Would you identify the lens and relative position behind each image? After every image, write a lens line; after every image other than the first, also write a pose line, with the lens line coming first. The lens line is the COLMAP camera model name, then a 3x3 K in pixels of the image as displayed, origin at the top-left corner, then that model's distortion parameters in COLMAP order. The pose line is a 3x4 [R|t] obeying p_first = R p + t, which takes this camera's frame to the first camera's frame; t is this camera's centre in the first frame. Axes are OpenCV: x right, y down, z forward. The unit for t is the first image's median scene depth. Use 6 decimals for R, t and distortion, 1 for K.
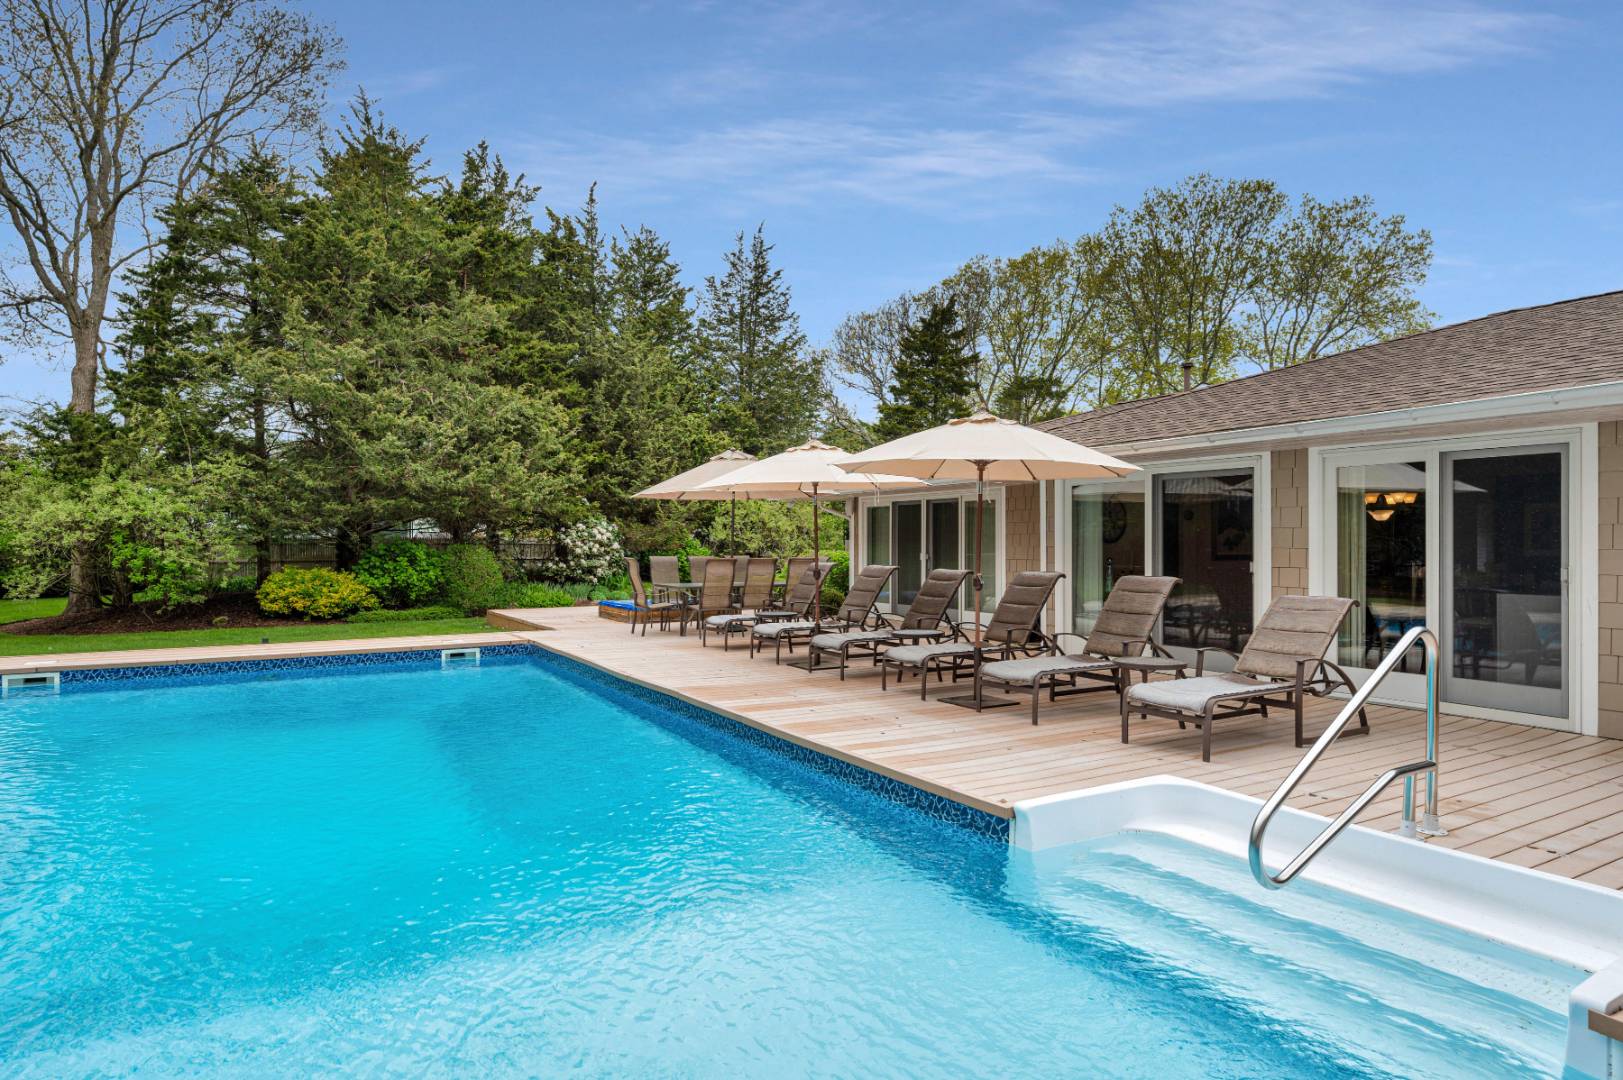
lens RADIAL K [[932.1, 0, 811.5], [0, 932.1, 540.0], [0, 0, 1]] dist [0.002655, -0.000146]
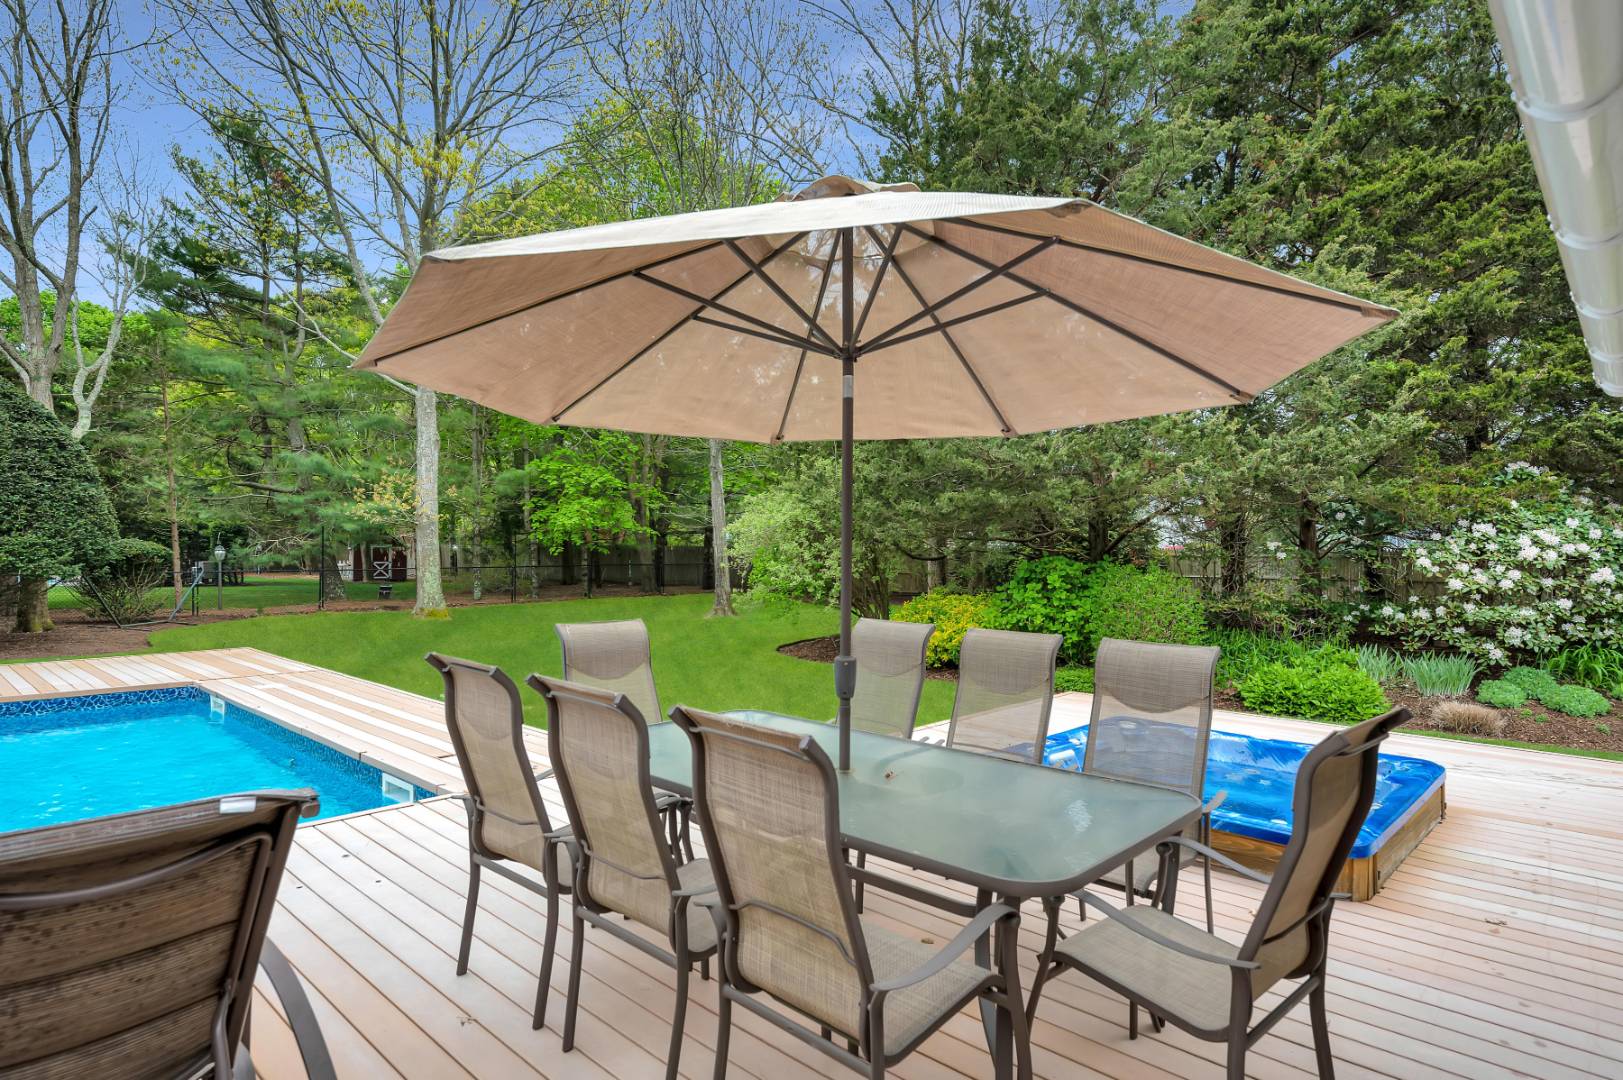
lens RADIAL K [[886.9, 0, 737.8], [0, 886.9, 535.8], [0, 0, 1]] dist [-0.016925, -0.001040]
pose [[0.228641, -0.001330, -0.973510, 0.102520], [-0.002508, 0.999995, -0.001956, -0.012511], [0.973507, 0.002888, 0.228637, 0.697316]]
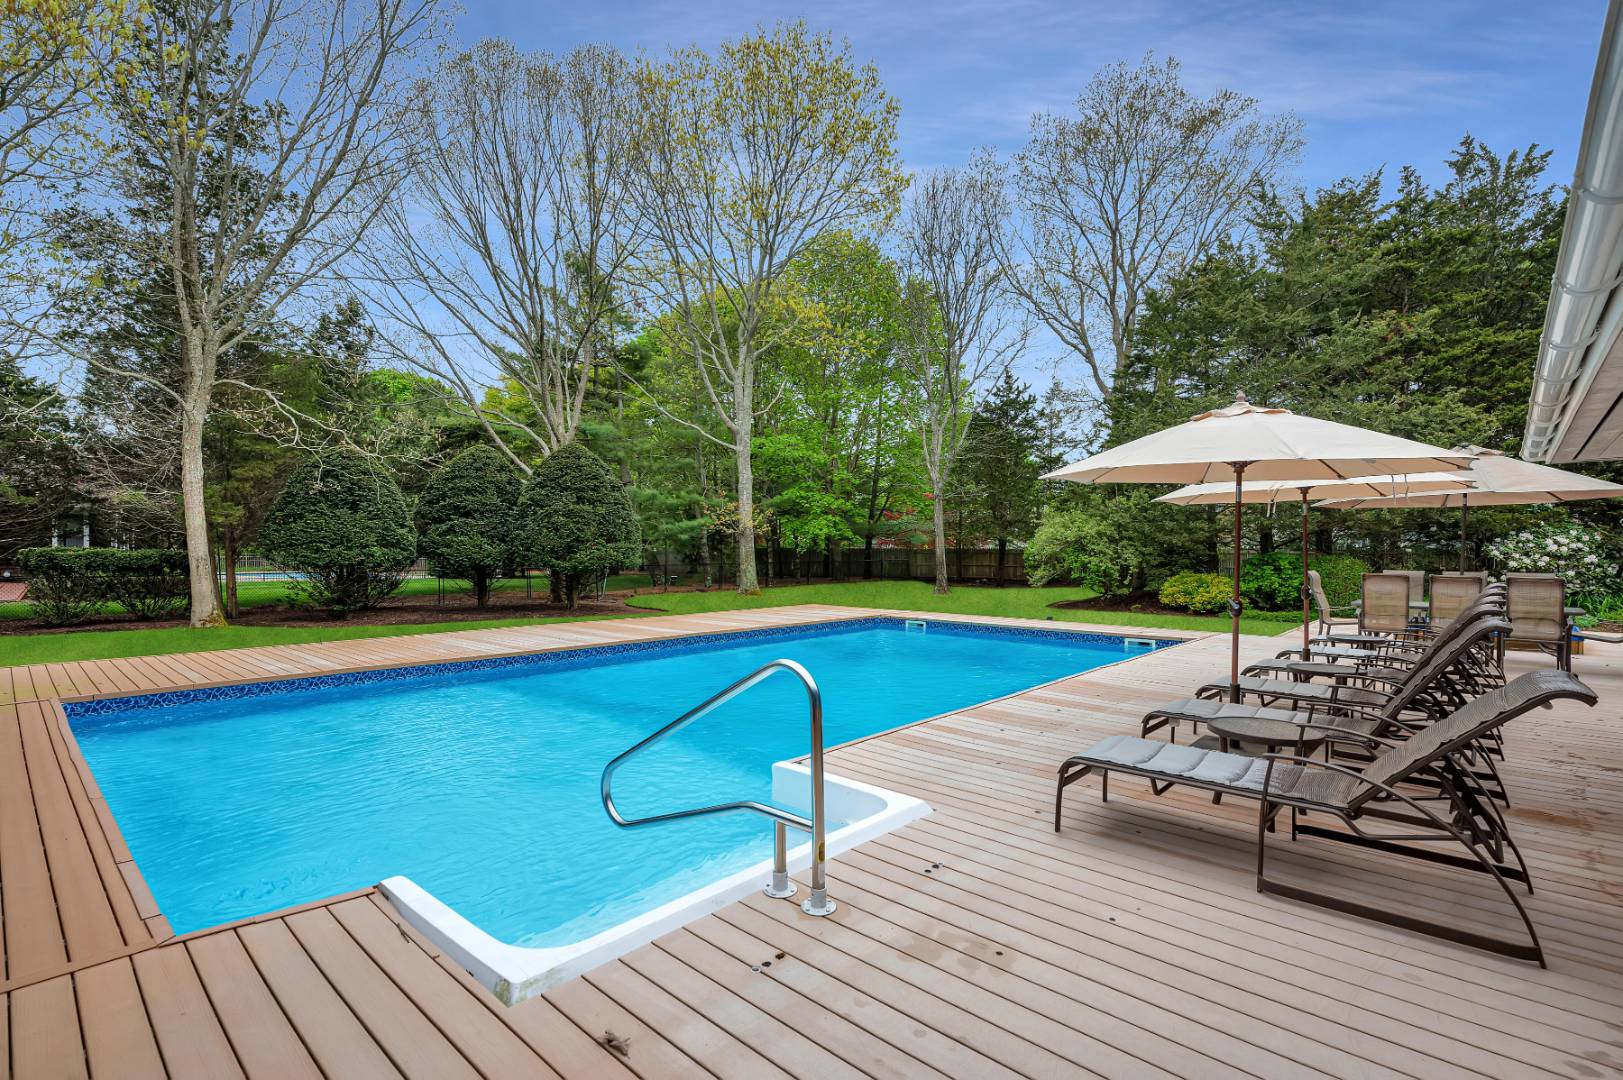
lens RADIAL K [[752.6, 0, 807.4], [0, 752.6, 548.0], [0, 0, 1]] dist [0.012151, 0.000350]
pose [[0.290580, -0.000157, -0.956851, 0.303485], [-0.001995, 0.999998, -0.000770, -0.002052], [0.956849, 0.002133, 0.290579, 0.184263]]
